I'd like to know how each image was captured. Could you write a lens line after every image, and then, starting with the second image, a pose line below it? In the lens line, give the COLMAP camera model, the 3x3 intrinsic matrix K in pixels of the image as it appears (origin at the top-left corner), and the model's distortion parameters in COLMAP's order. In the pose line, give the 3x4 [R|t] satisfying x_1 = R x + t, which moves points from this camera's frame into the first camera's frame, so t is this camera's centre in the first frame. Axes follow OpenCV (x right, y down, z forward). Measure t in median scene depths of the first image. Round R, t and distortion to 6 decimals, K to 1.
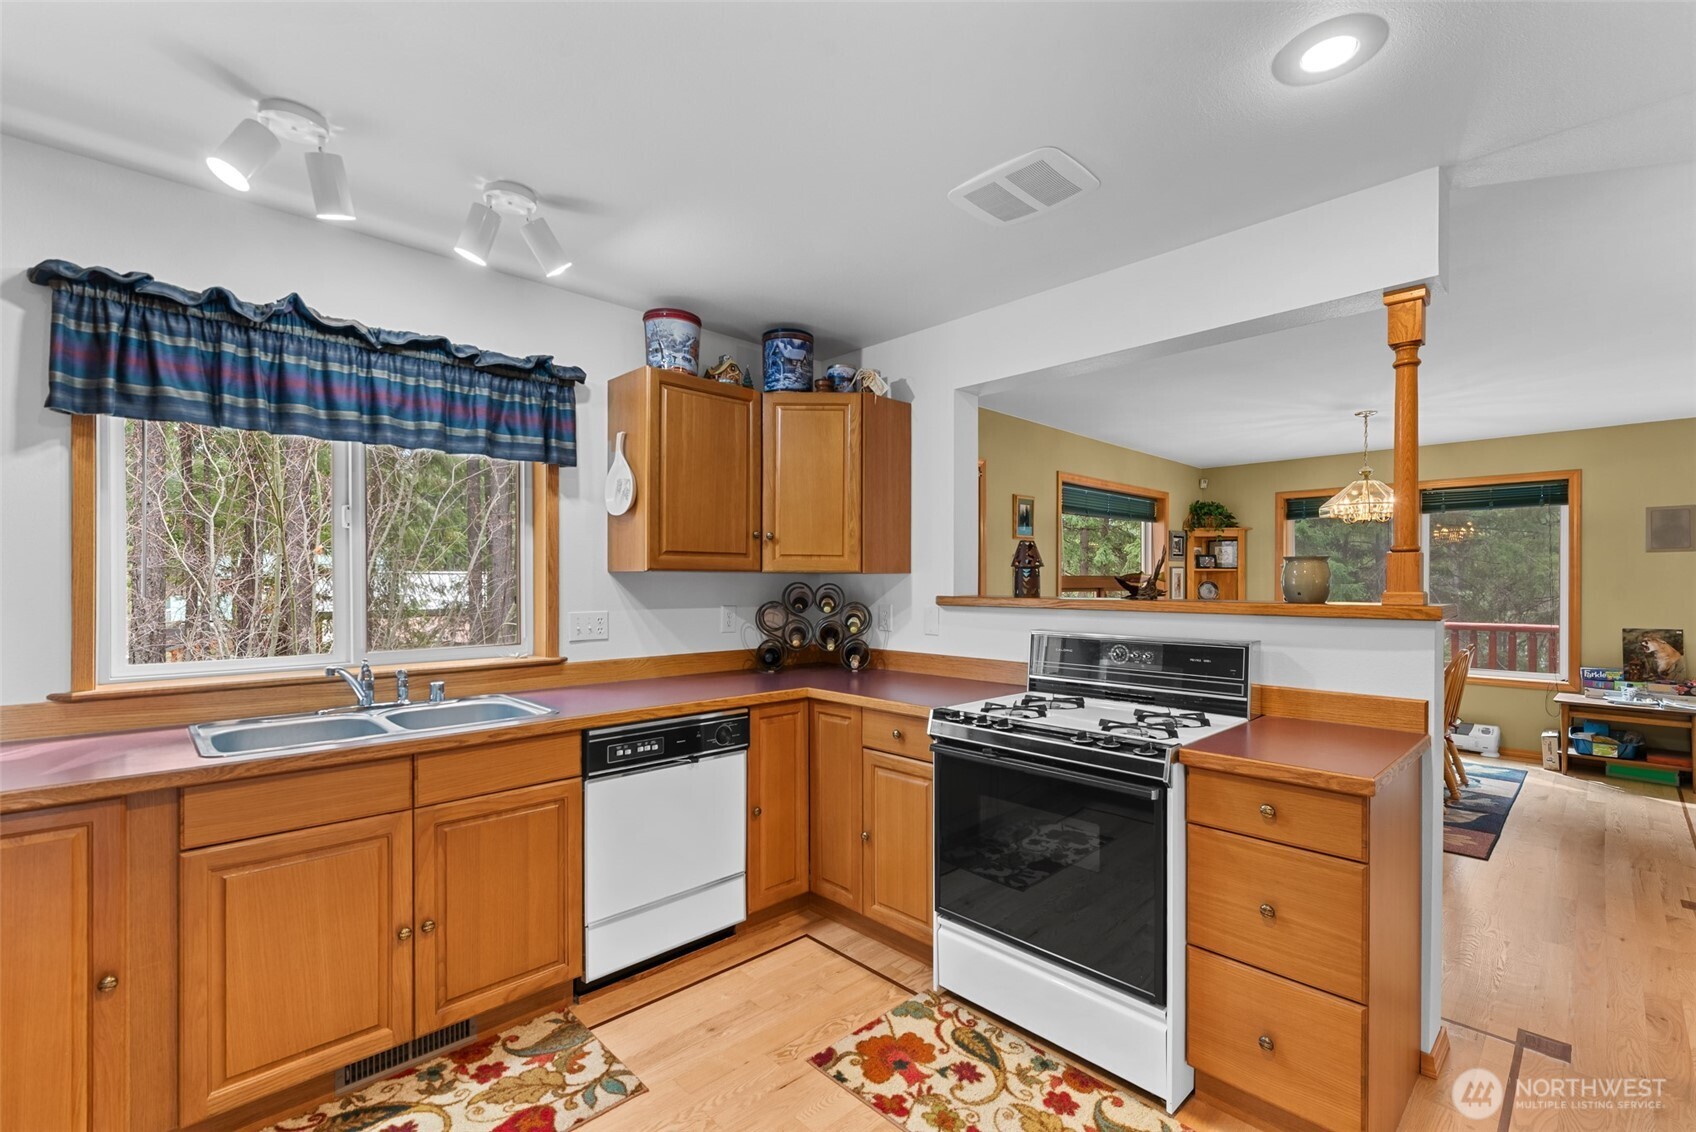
lens RADIAL K [[735.9, 0, 897.7], [0, 735.9, 582.0], [0, 0, 1]] dist [-0.001936, -0.000046]
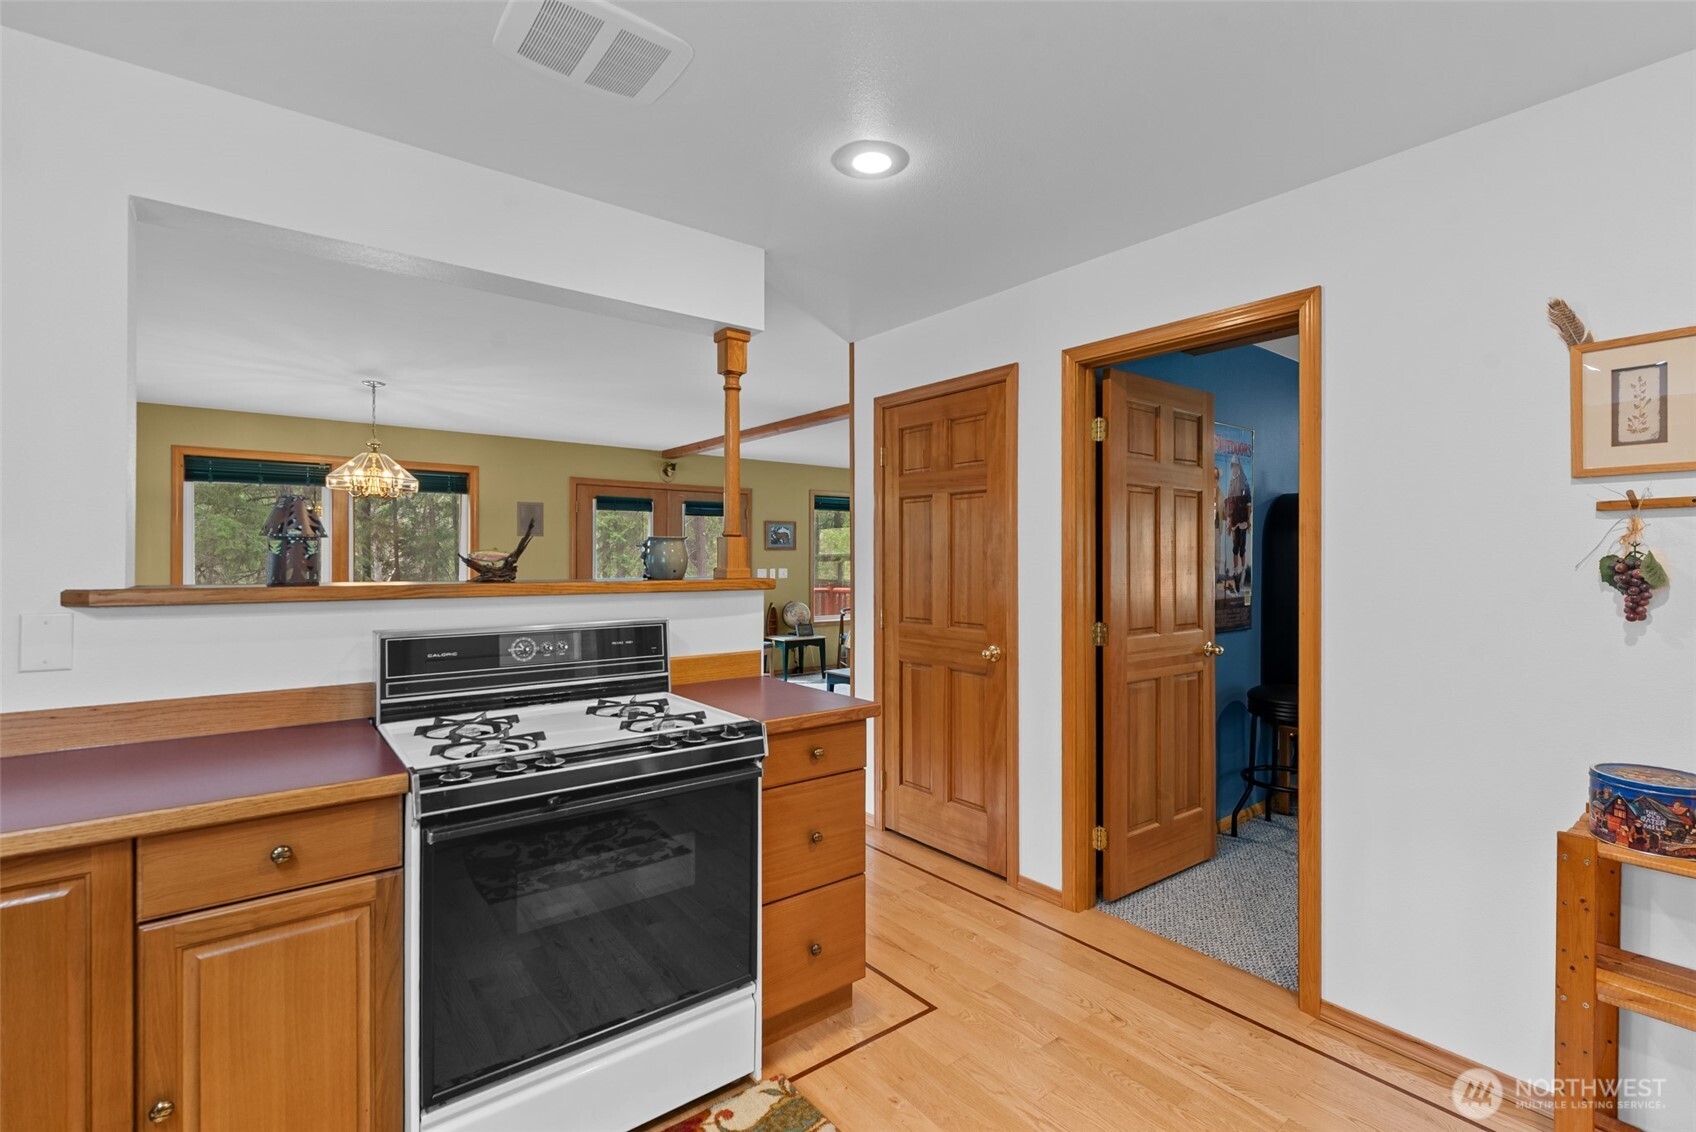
lens RADIAL K [[735.9, 0, 833.7], [0, 735.9, 559.5], [0, 0, 1]] dist [-0.001936, -0.000046]
pose [[0.160576, -0.001856, 0.987022, -0.197141], [-0.000696, 0.999998, 0.001993, -0.001428], [-0.987023, -0.001007, 0.160574, 0.232203]]
